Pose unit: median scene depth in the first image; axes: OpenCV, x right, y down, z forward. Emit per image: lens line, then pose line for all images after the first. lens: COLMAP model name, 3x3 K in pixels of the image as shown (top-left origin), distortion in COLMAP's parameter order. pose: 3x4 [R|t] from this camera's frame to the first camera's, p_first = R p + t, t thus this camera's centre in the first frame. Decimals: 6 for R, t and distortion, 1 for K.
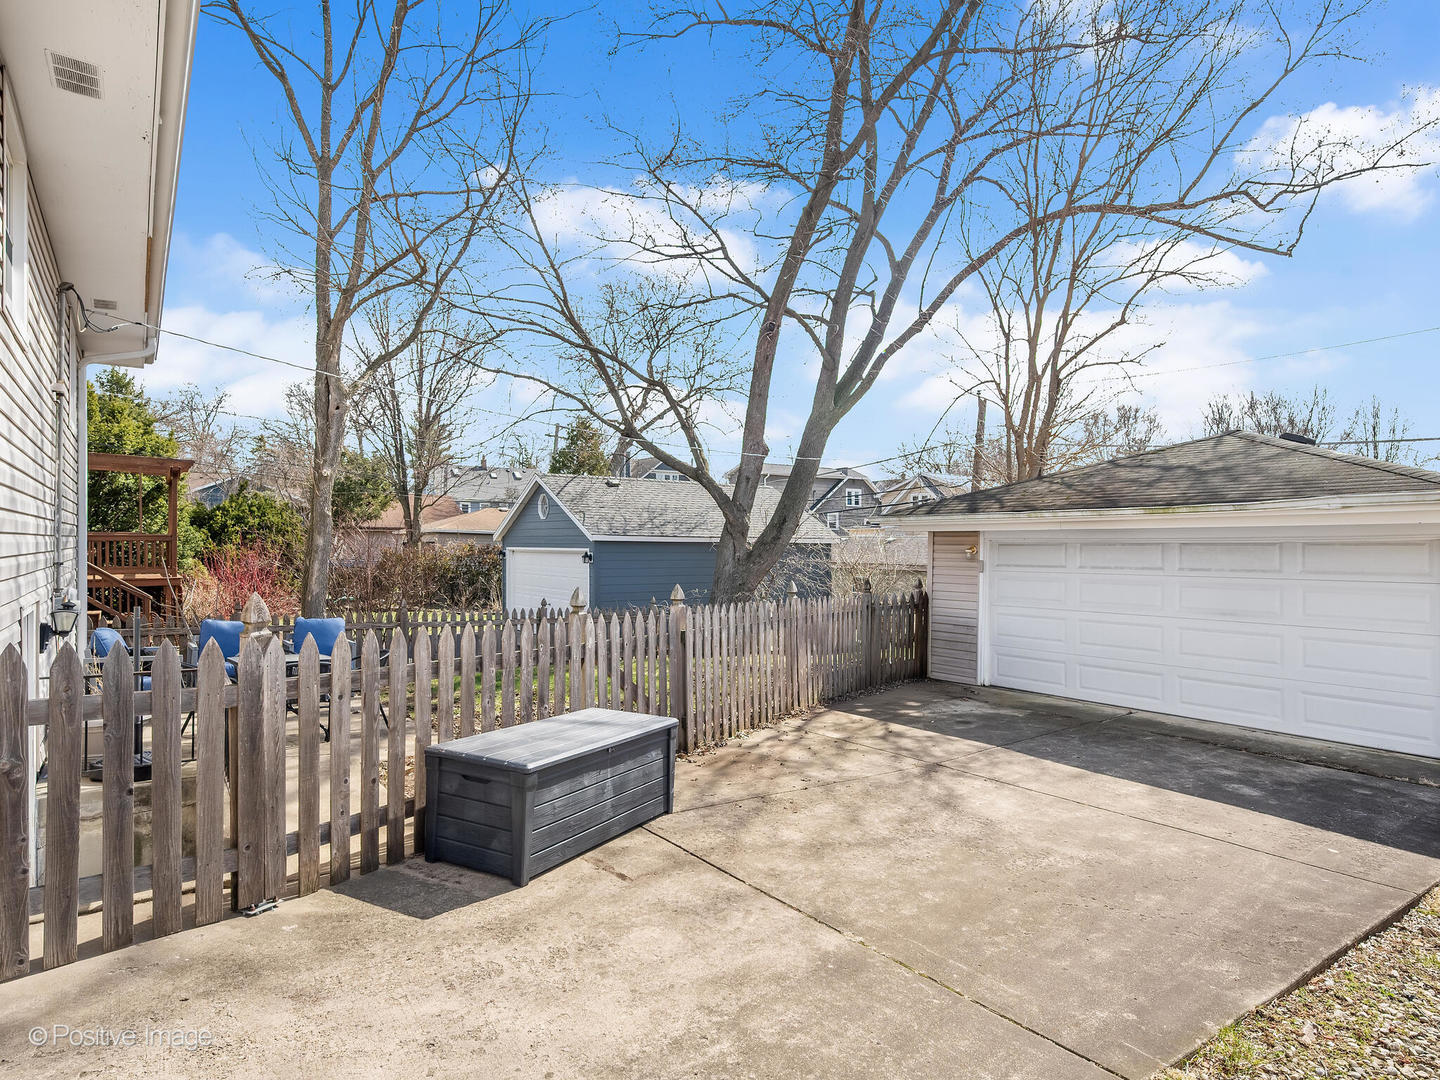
lens RADIAL K [[780.0, 0, 722.6], [0, 780.0, 543.2], [0, 0, 1]] dist [0.001572, 0.001278]
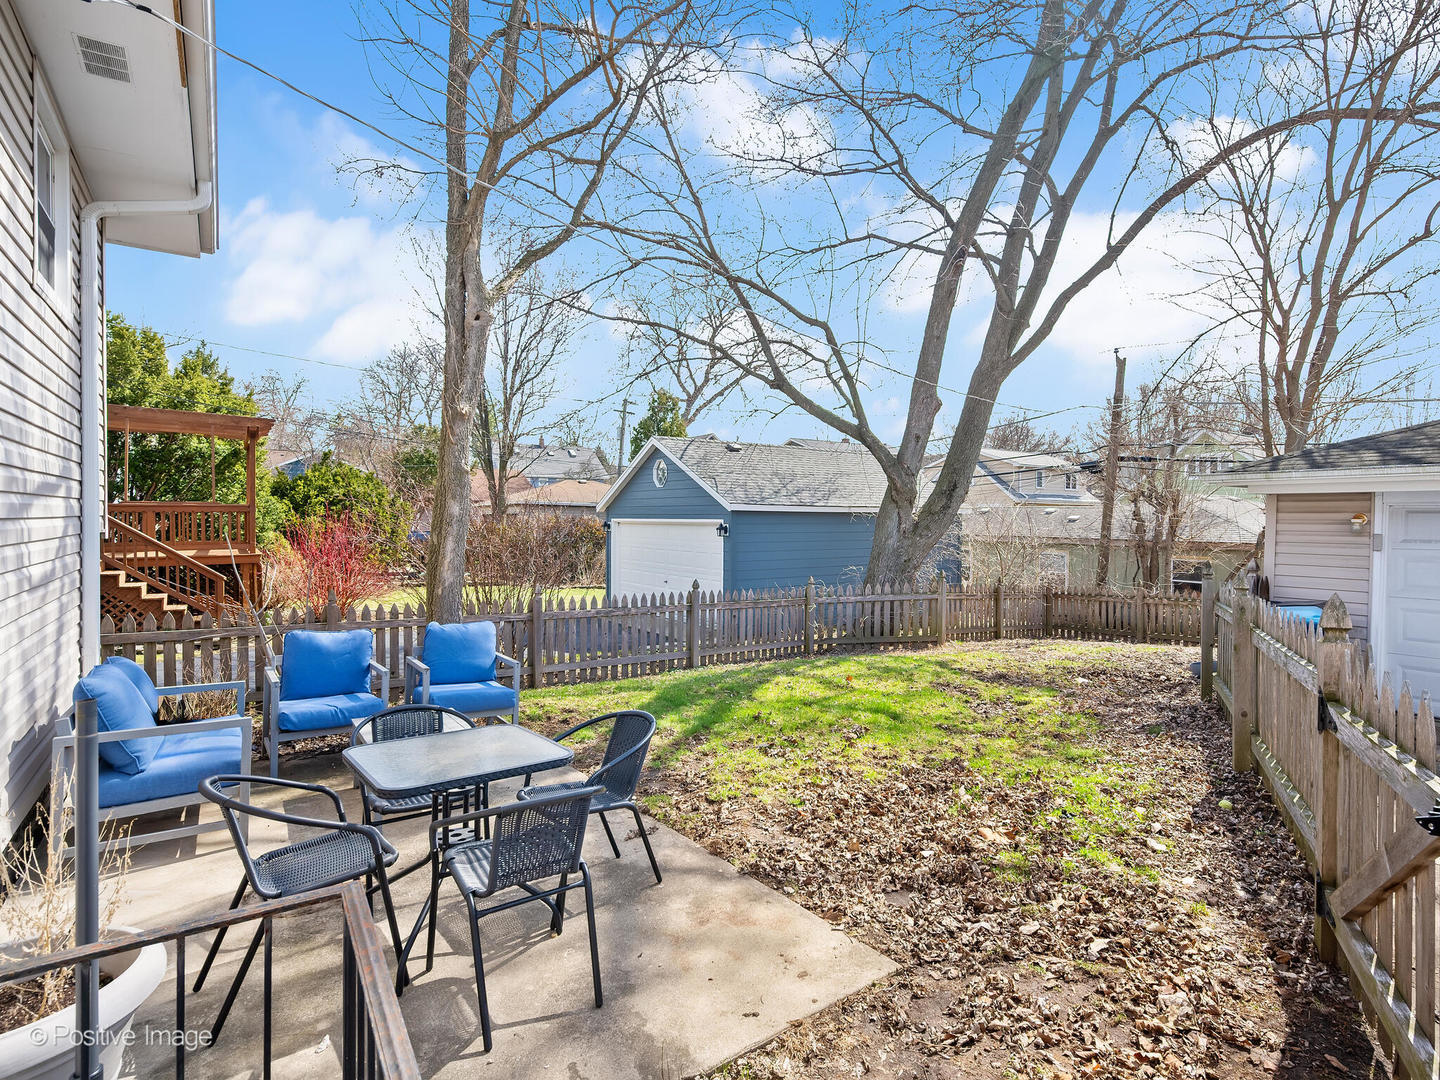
lens RADIAL K [[657.6, 0, 714.4], [0, 657.6, 518.1], [0, 0, 1]] dist [-0.001649, -0.000398]
pose [[0.999974, -0.002544, -0.006727, -0.173813], [0.002567, 0.999991, 0.003332, 0.002647], [0.006718, -0.003349, 0.999972, 0.258637]]
